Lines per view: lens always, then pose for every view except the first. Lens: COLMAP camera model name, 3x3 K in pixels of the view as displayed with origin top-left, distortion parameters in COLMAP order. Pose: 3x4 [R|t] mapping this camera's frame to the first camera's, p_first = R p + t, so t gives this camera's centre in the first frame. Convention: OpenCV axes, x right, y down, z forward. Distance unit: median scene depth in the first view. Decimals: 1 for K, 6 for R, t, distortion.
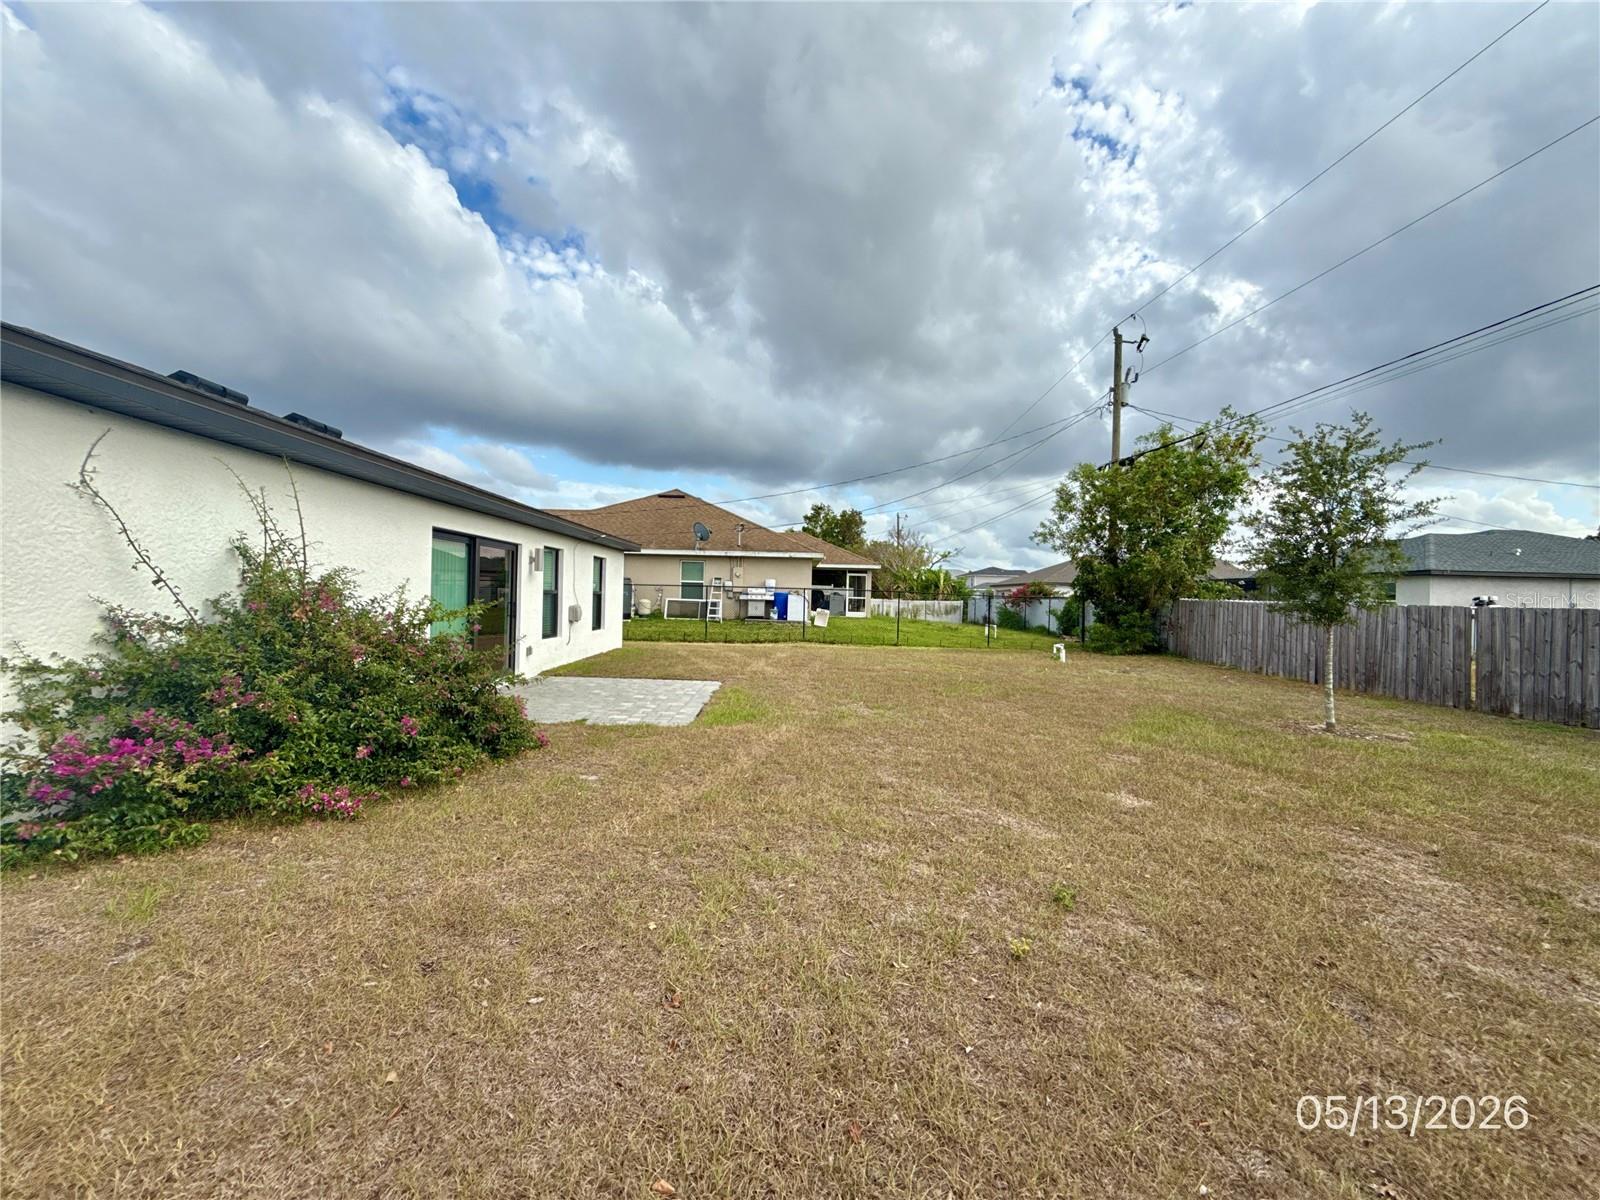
lens RADIAL K [[627.2, 0, 764.7], [0, 627.2, 595.4], [0, 0, 1]] dist [0.001607, -0.000426]
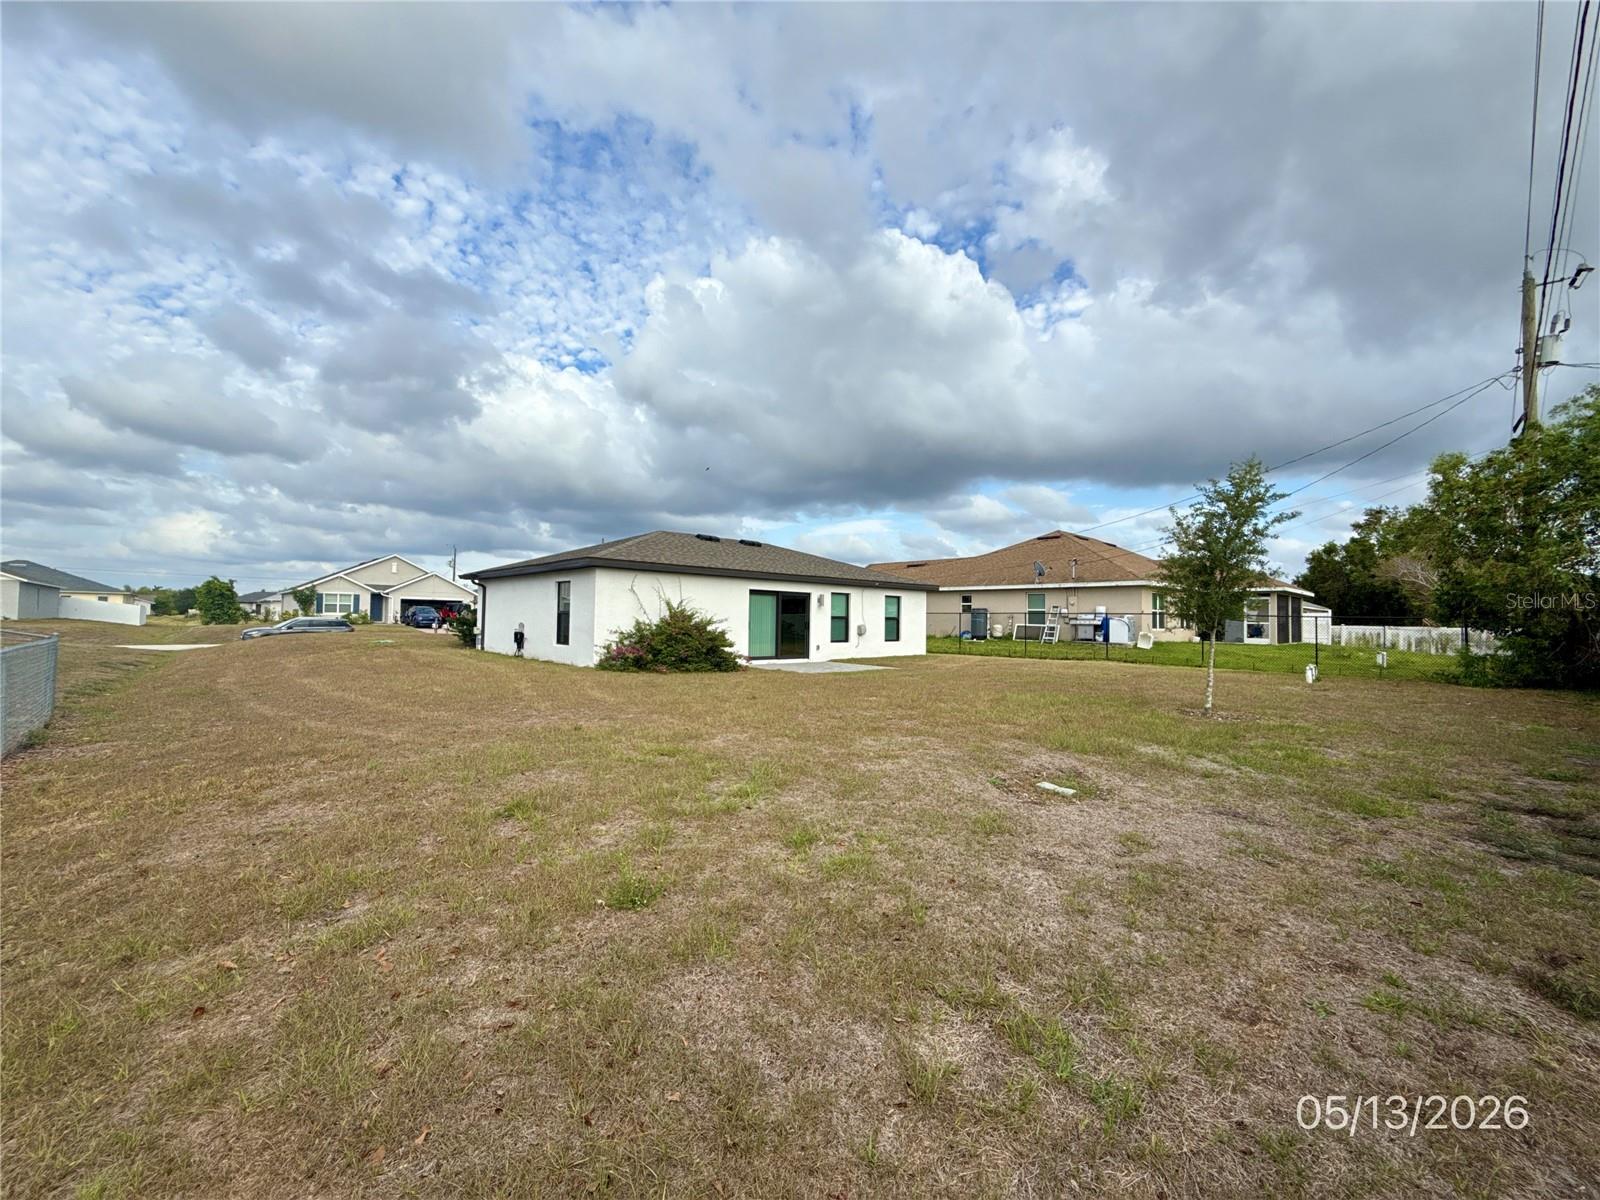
lens RADIAL K [[627.2, 0, 778.0], [0, 627.2, 618.2], [0, 0, 1]] dist [0.001607, -0.000426]
pose [[0.666428, -0.014166, -0.745435, 0.462645], [0.001119, 0.999837, -0.018000, 0.015151], [0.745569, 0.011162, 0.666335, -0.182341]]
